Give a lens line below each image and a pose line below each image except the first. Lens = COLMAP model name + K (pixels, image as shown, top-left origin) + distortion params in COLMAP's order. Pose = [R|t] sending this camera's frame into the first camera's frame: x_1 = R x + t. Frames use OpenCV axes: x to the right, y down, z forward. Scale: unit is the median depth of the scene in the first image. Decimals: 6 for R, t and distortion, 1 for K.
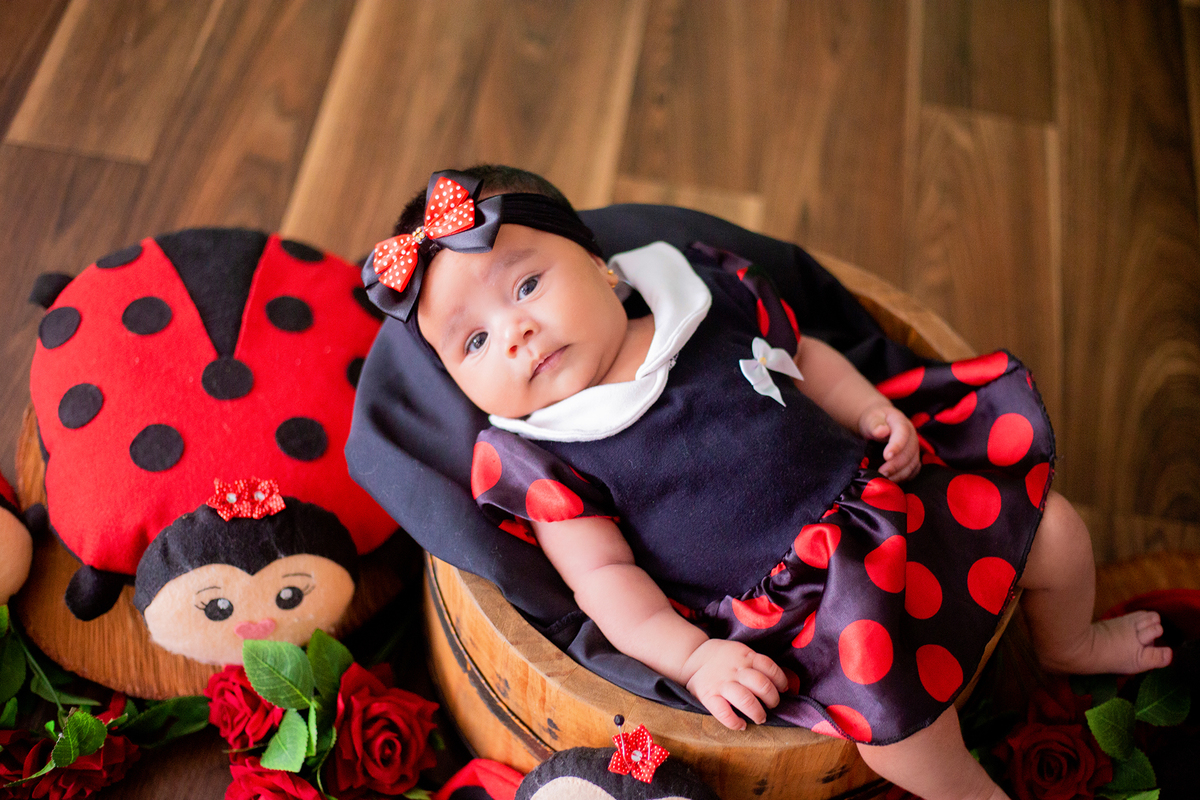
lens RADIAL K [[1779.6, 0, 599.2], [0, 1779.6, 380.6], [0, 0, 1]] dist [-0.124138, -0.085001]
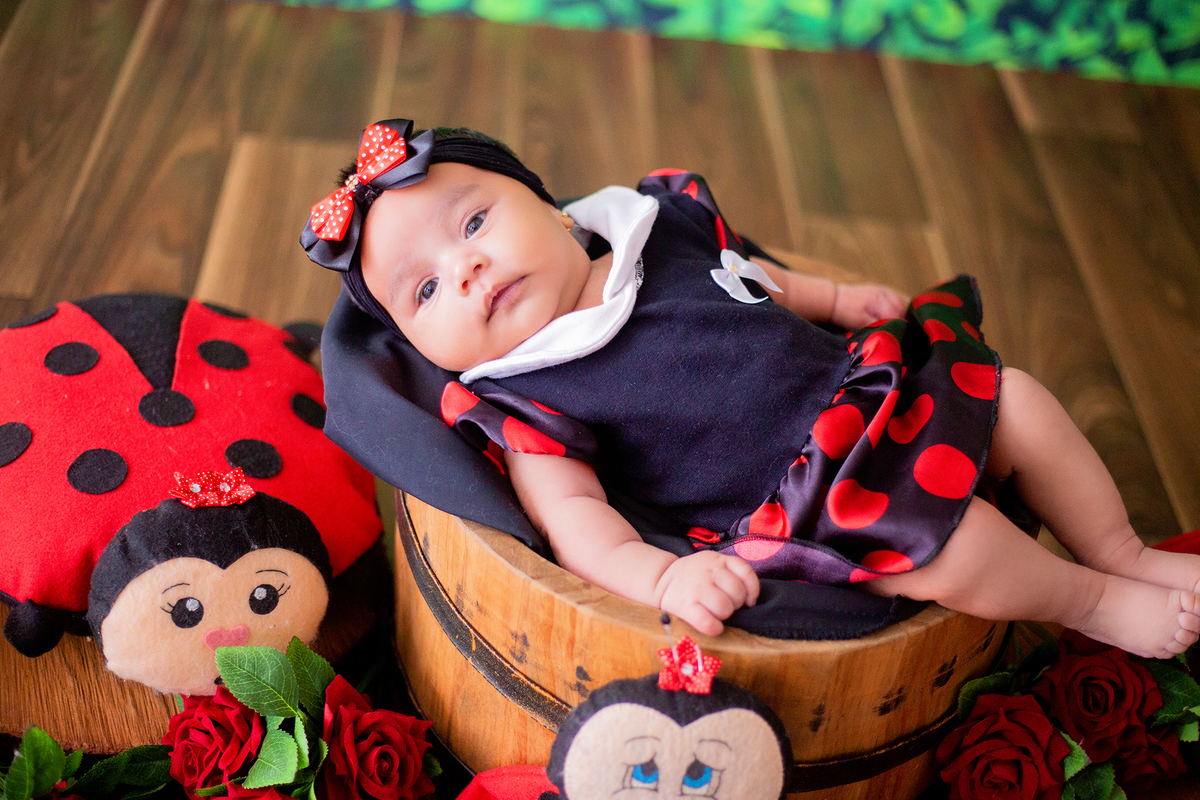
lens RADIAL K [[1779.6, 0, 599.2], [0, 1779.6, 380.6], [0, 0, 1]] dist [-0.124138, -0.085001]
pose [[0.987029, -0.075547, 0.141657, -0.124799], [0.108331, 0.964615, -0.240379, 0.248544], [-0.118484, 0.252607, 0.960287, 0.087554]]
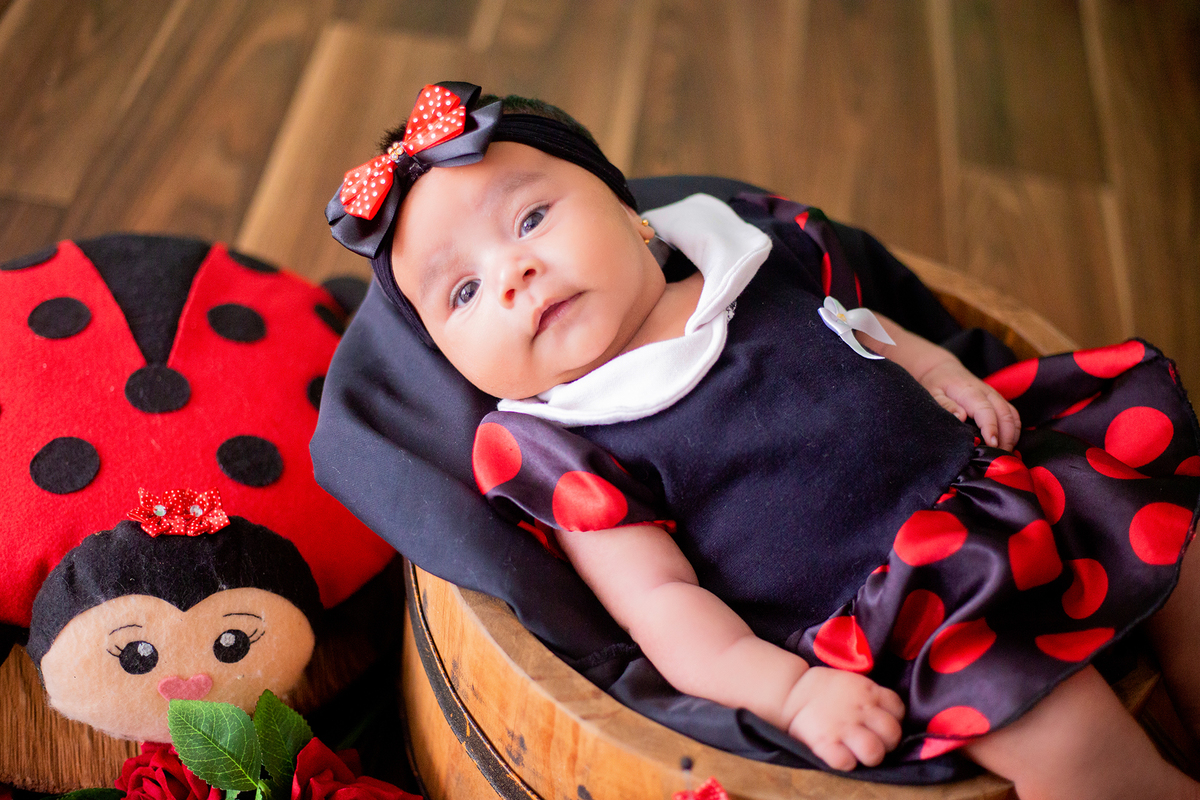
lens RADIAL K [[1804.8, 0, 600.0], [0, 1804.8, 400.0], [0, 0, 1]] dist [-0.129877, -0.077037]
pose [[0.999160, 0.003438, 0.040835, -0.047646], [0.002463, 0.989637, -0.143568, 0.128249], [-0.040905, 0.143548, 0.988798, 0.211662]]
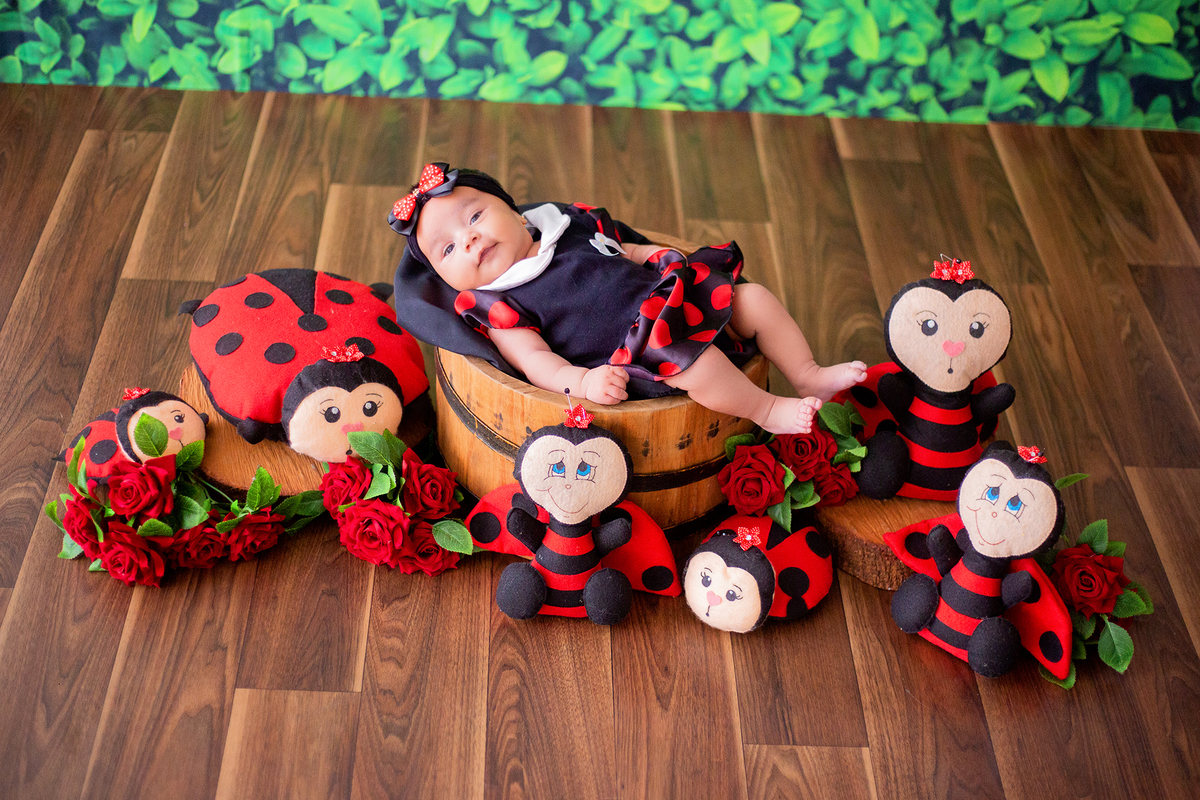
lens RADIAL K [[1753.0, 0, 600.0], [0, 1753.0, 400.0], [0, 0, 1]] dist [-0.132481, -0.019422]
pose [[0.986171, -0.112123, 0.122046, -0.159645], [0.140819, 0.955194, -0.260334, 0.600619], [-0.087388, 0.273920, 0.957774, -0.701684]]
